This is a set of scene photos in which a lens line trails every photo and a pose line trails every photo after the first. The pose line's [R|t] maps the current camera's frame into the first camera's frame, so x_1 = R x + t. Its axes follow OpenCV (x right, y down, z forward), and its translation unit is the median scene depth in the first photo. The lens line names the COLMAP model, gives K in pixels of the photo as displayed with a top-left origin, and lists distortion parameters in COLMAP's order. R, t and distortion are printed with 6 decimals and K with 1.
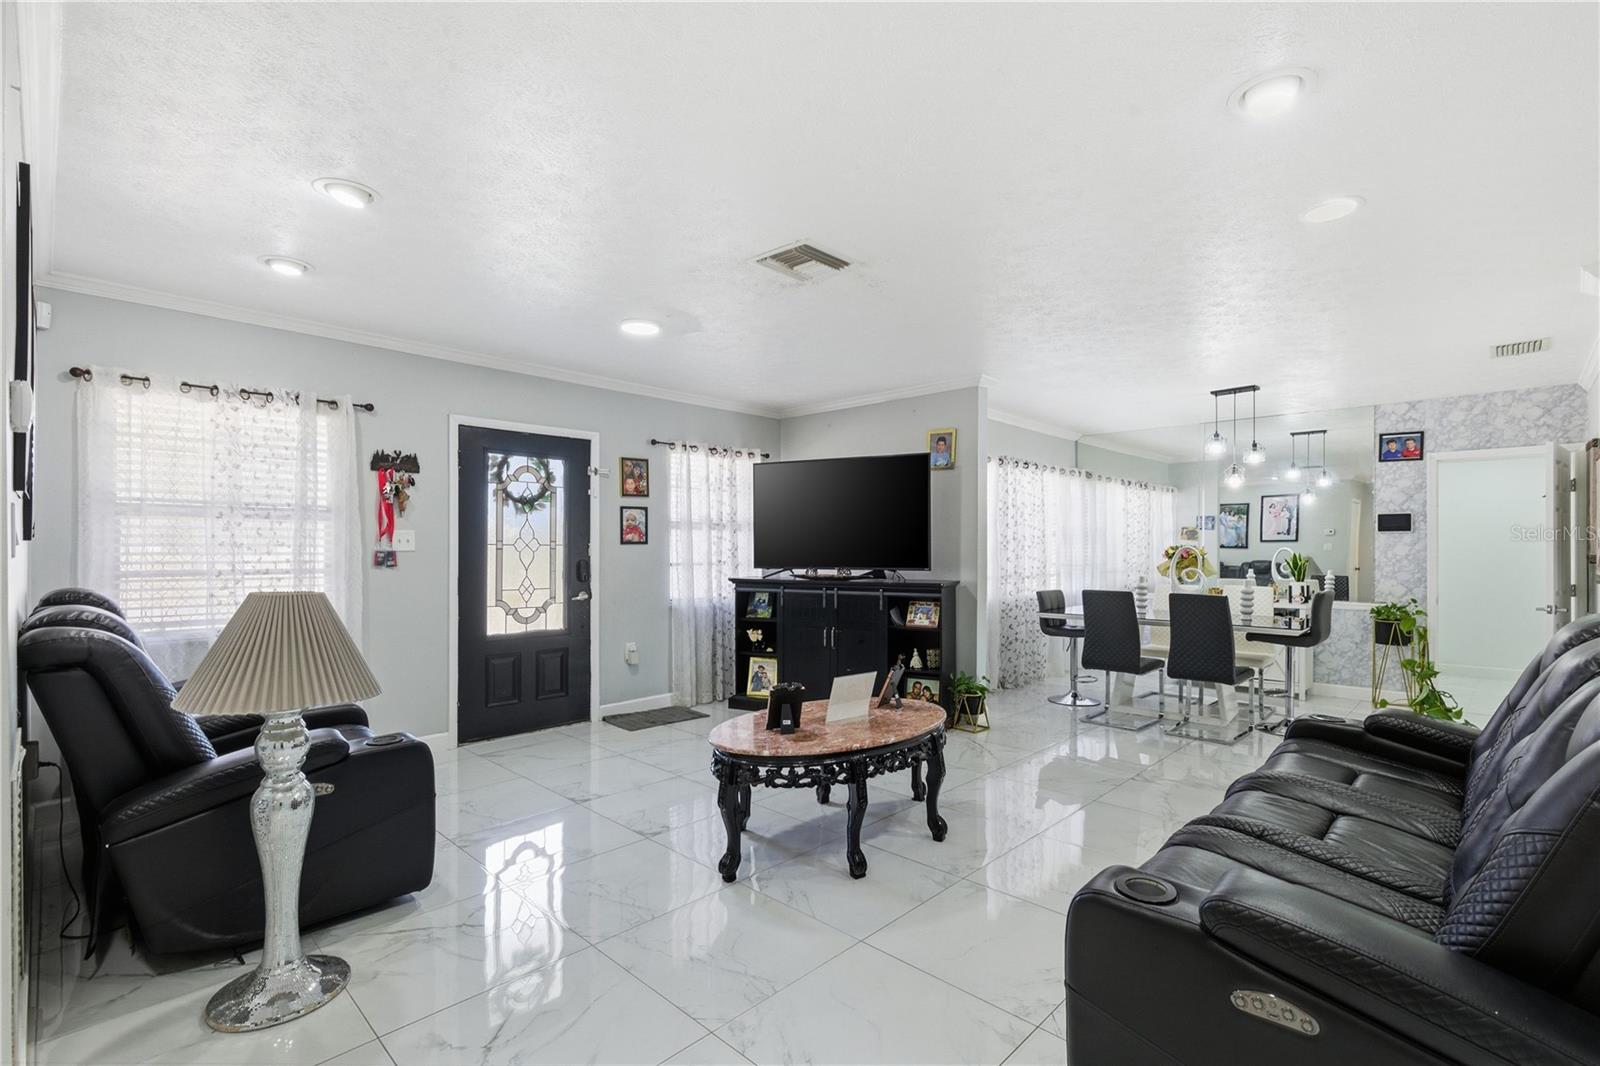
lens RADIAL K [[739.9, 0, 809.6], [0, 739.9, 555.0], [0, 0, 1]] dist [-0.000645, 0.000032]
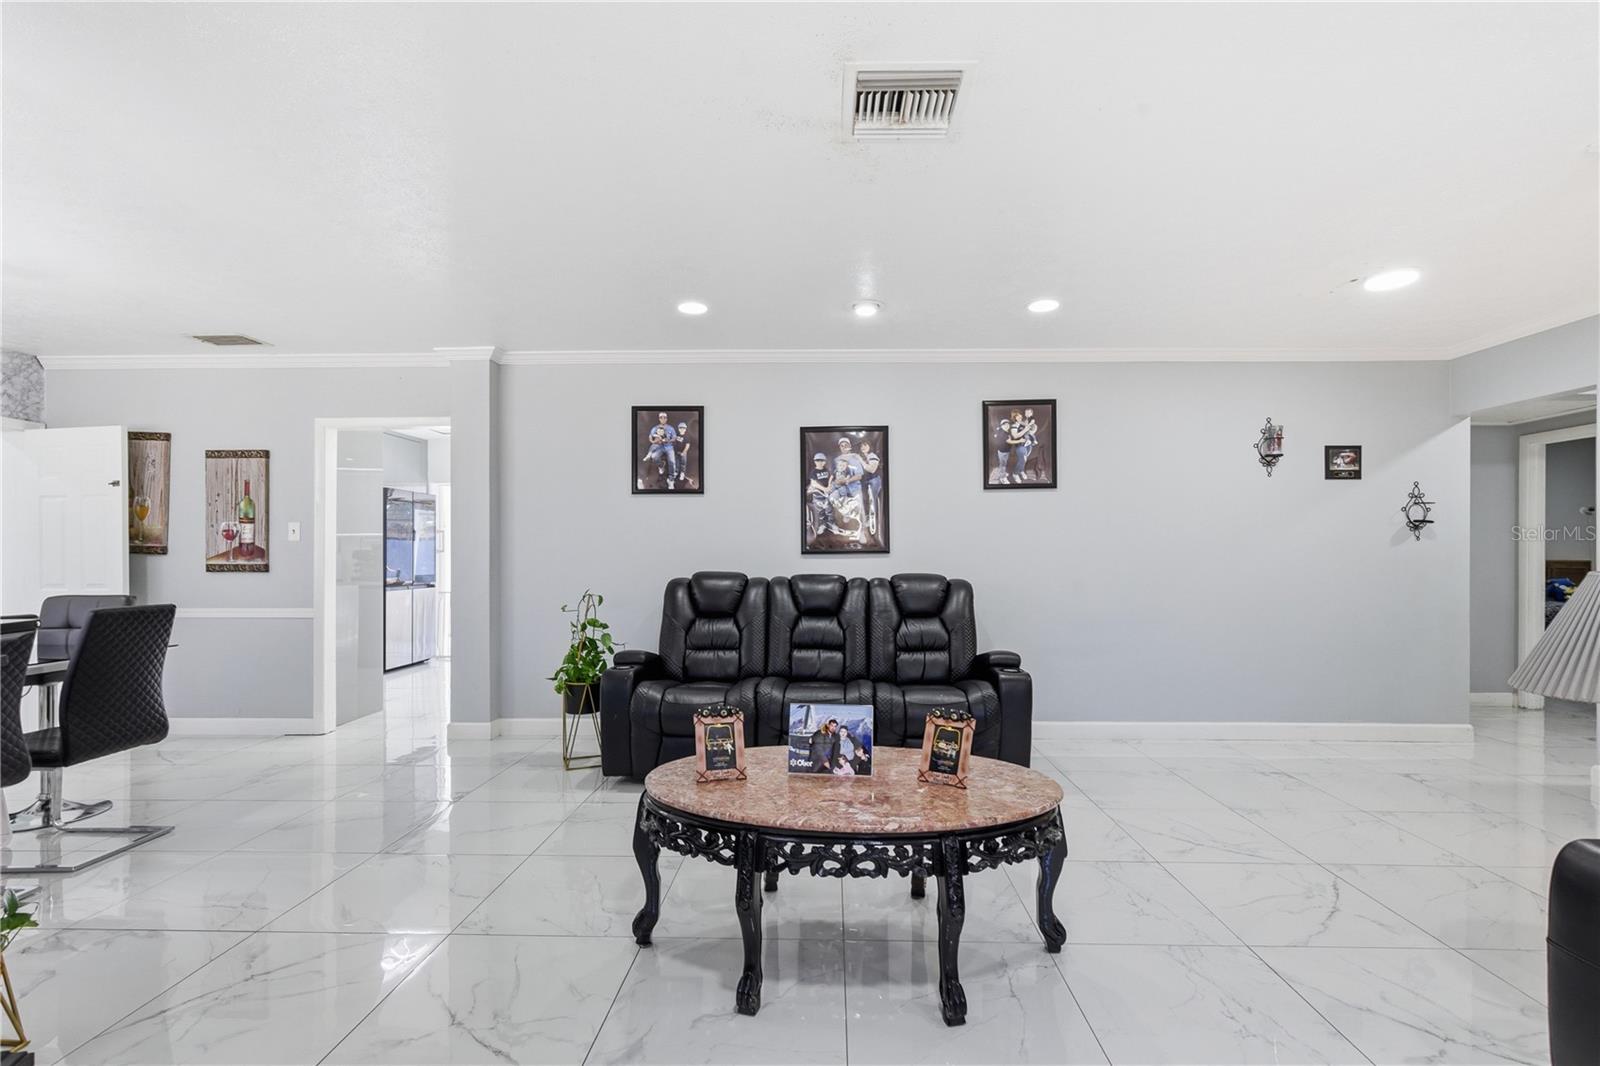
lens RADIAL K [[739.9, 0, 809.6], [0, 739.9, 555.0], [0, 0, 1]] dist [-0.000645, 0.000032]
pose [[-0.673184, -0.002102, 0.739472, -0.260187], [0.003409, 0.999977, 0.005947, 0.008437], [-0.739467, 0.006524, -0.673161, 0.870801]]
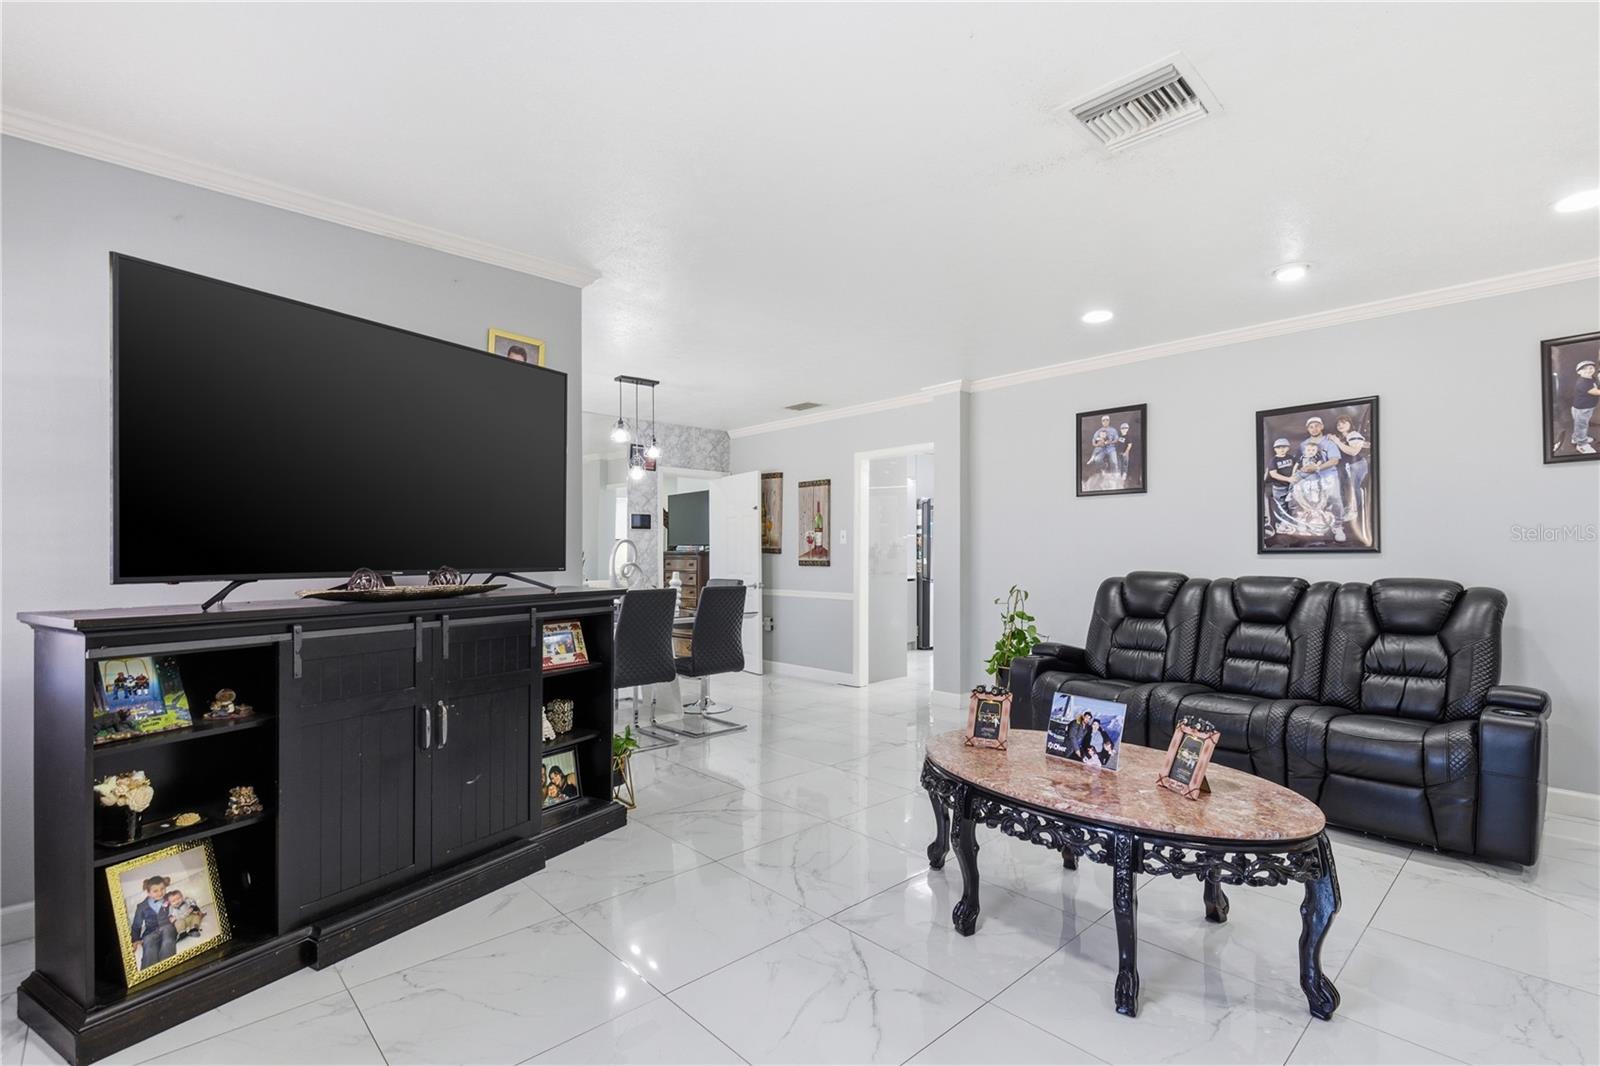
lens RADIAL K [[739.9, 0, 809.6], [0, 739.9, 555.0], [0, 0, 1]] dist [-0.000645, 0.000032]
pose [[0.050385, -0.005534, 0.998715, -0.403145], [0.007770, 0.999957, 0.005149, 0.006354], [-0.998700, 0.007500, 0.050426, 0.730975]]
